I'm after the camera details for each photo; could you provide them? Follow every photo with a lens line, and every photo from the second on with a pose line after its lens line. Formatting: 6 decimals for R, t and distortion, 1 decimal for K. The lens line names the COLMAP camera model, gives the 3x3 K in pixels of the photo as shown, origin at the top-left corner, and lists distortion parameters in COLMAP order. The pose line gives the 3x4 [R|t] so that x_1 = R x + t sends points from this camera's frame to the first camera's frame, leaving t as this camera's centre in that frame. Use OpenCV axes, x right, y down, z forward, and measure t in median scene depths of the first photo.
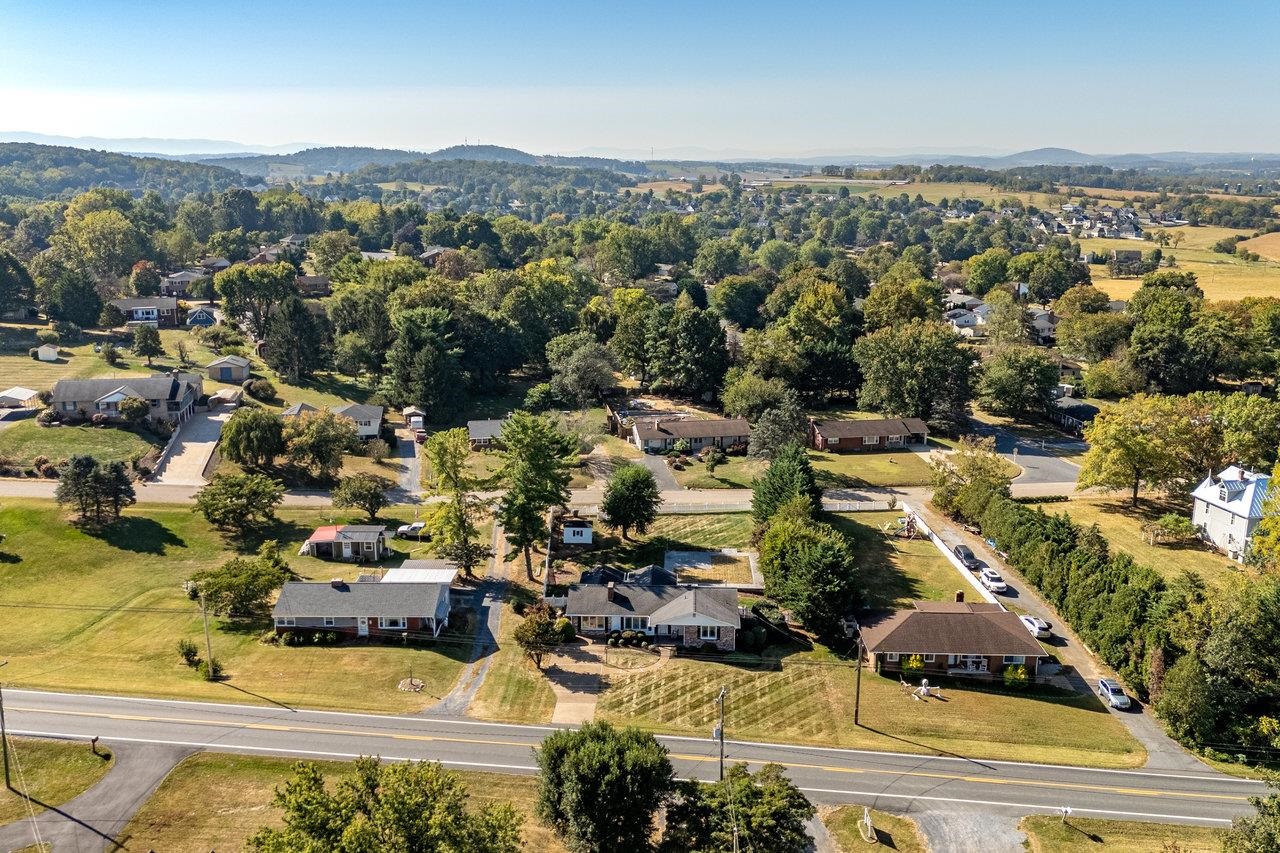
lens RADIAL K [[1113.8, 0, 634.0], [0, 1113.8, 426.4], [0, 0, 1]] dist [0.082013, -0.072523]
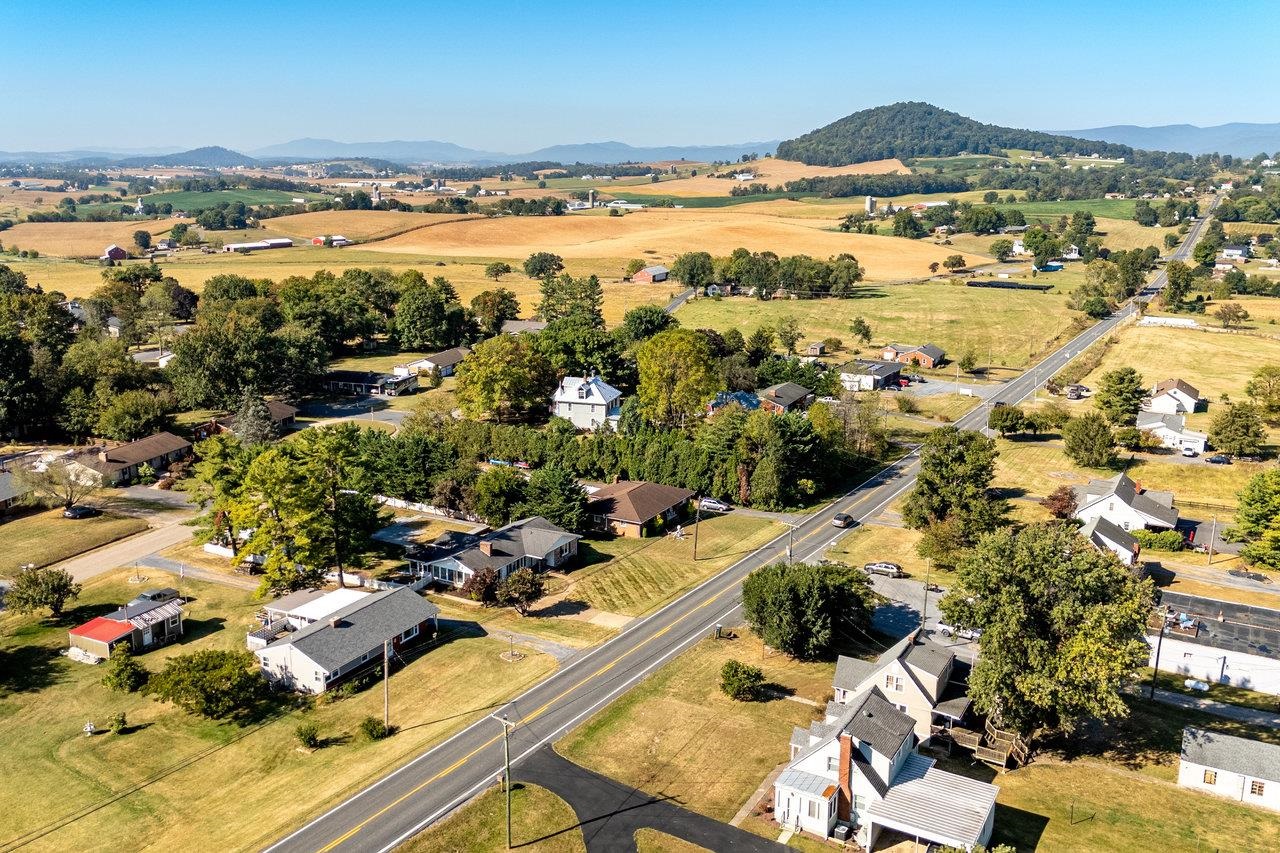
lens RADIAL K [[1117.3, 0, 640.0], [0, 1117.3, 426.5], [0, 0, 1]] dist [0.120176, -0.201812]
pose [[0.450454, -0.203966, 0.869189, -0.932515], [0.197812, 0.972158, 0.125614, -0.084525], [-0.870610, 0.115353, 0.478260, 0.321423]]
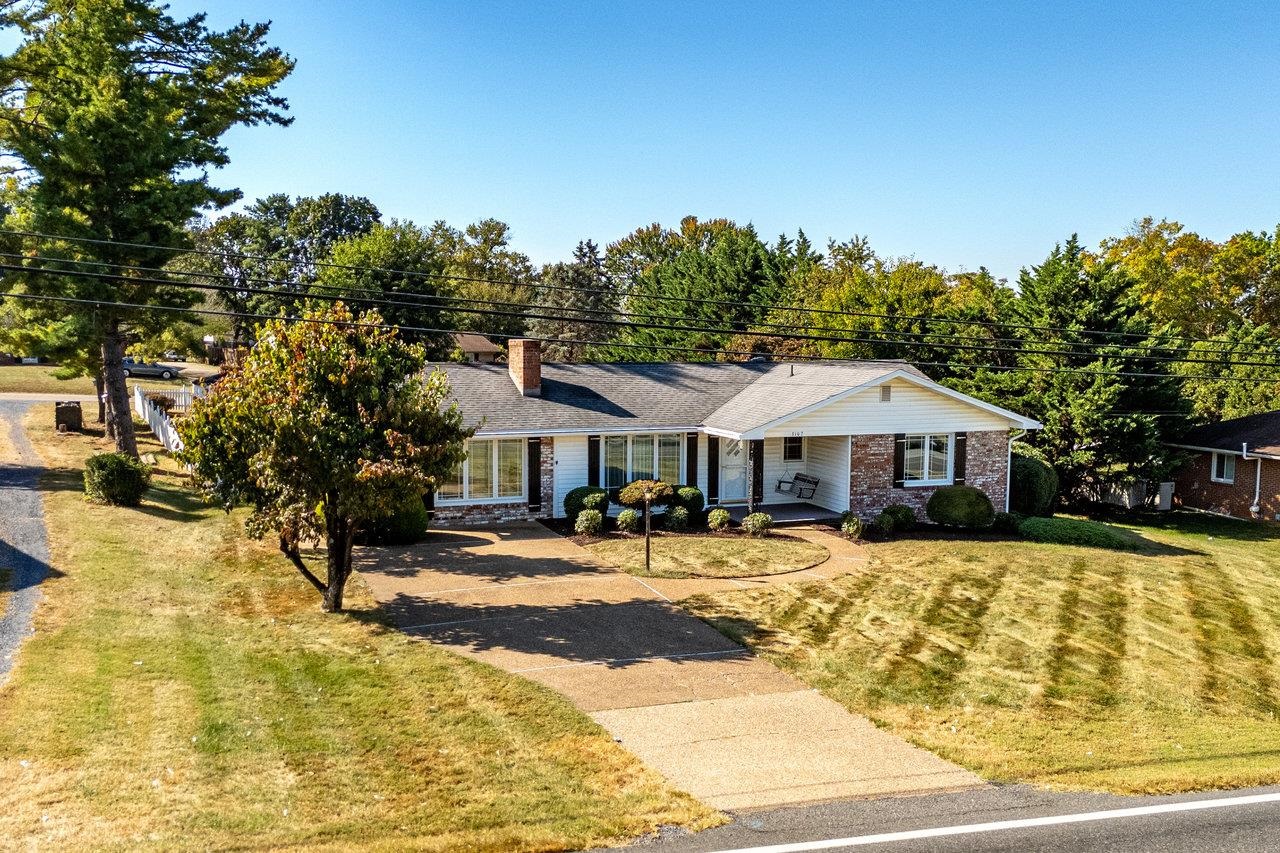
lens RADIAL K [[1188.1, 0, 629.3], [0, 1188.1, 444.6], [0, 0, 1]] dist [0.094199, -0.111630]
pose [[0.915372, -0.036382, 0.400962, -0.114141], [0.089883, 0.989239, -0.115439, 0.206473], [-0.392447, 0.141710, 0.908792, 0.761055]]
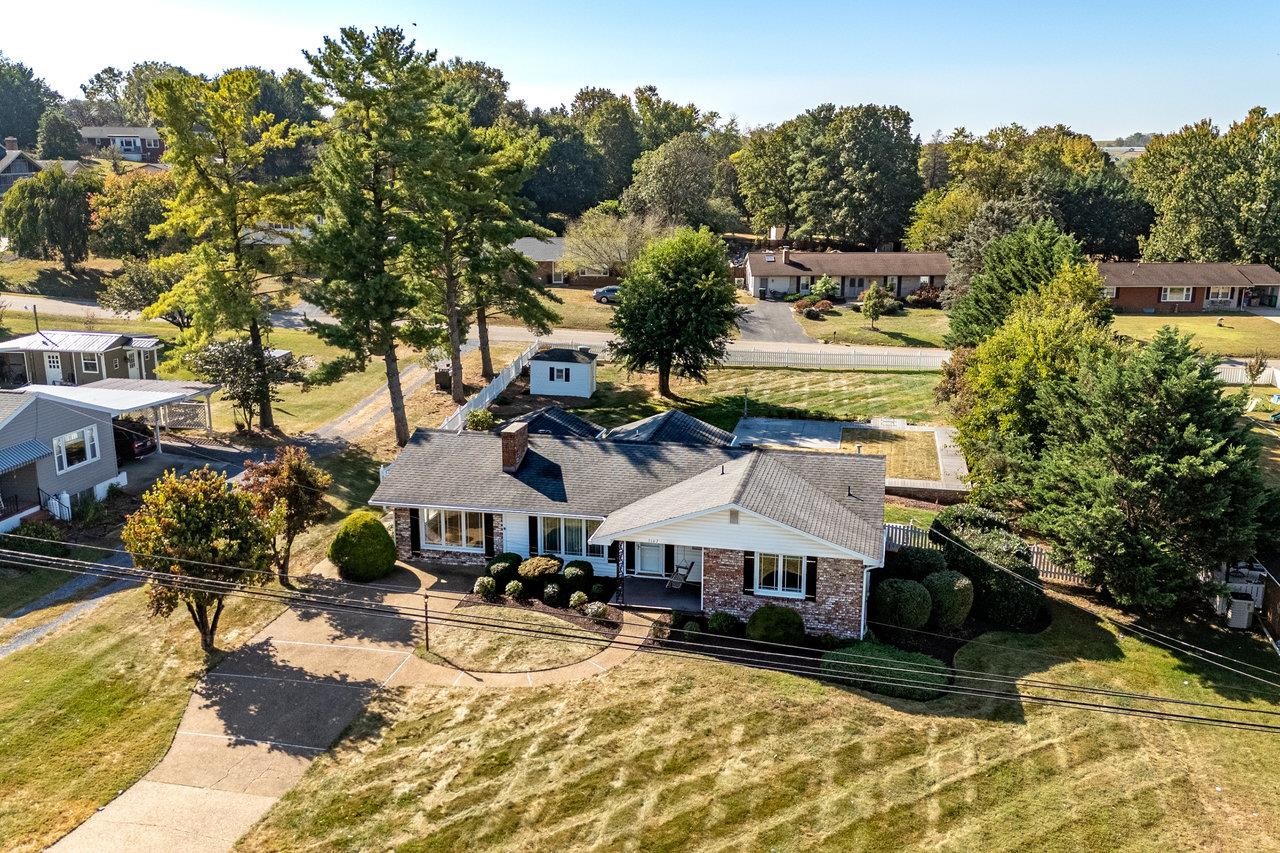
lens RADIAL K [[1117.3, 0, 640.0], [0, 1117.3, 426.5], [0, 0, 1]] dist [0.120176, -0.201812]
pose [[0.985145, 0.041005, -0.166759, 0.078502], [-0.039742, 0.999150, 0.010903, 0.140176], [0.167064, -0.004114, 0.985937, 0.680283]]
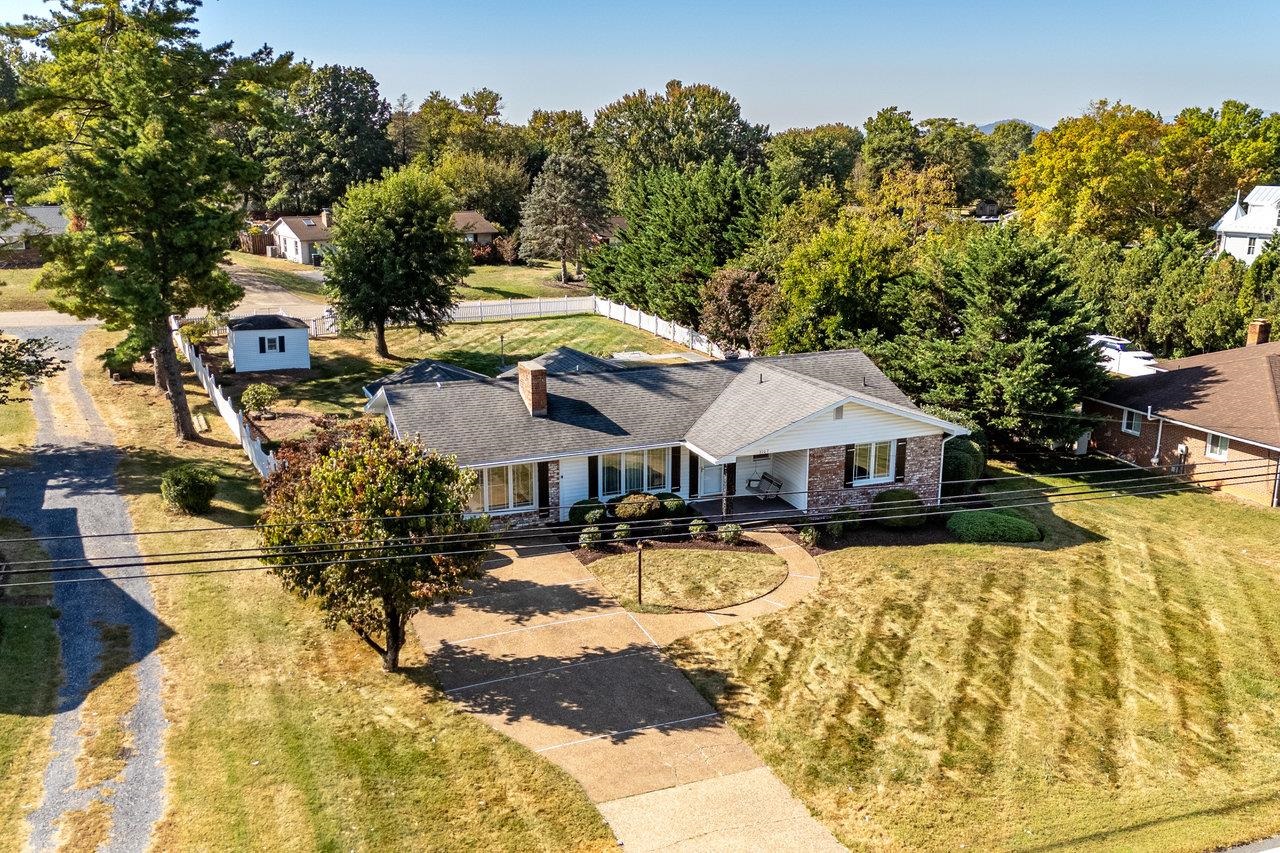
lens RADIAL K [[1117.3, 0, 640.0], [0, 1117.3, 426.5], [0, 0, 1]] dist [0.120176, -0.201812]
pose [[0.907020, -0.106564, 0.407381, -0.123895], [0.099449, 0.994291, 0.038669, 0.153983], [-0.409176, 0.005440, 0.912439, 0.728451]]
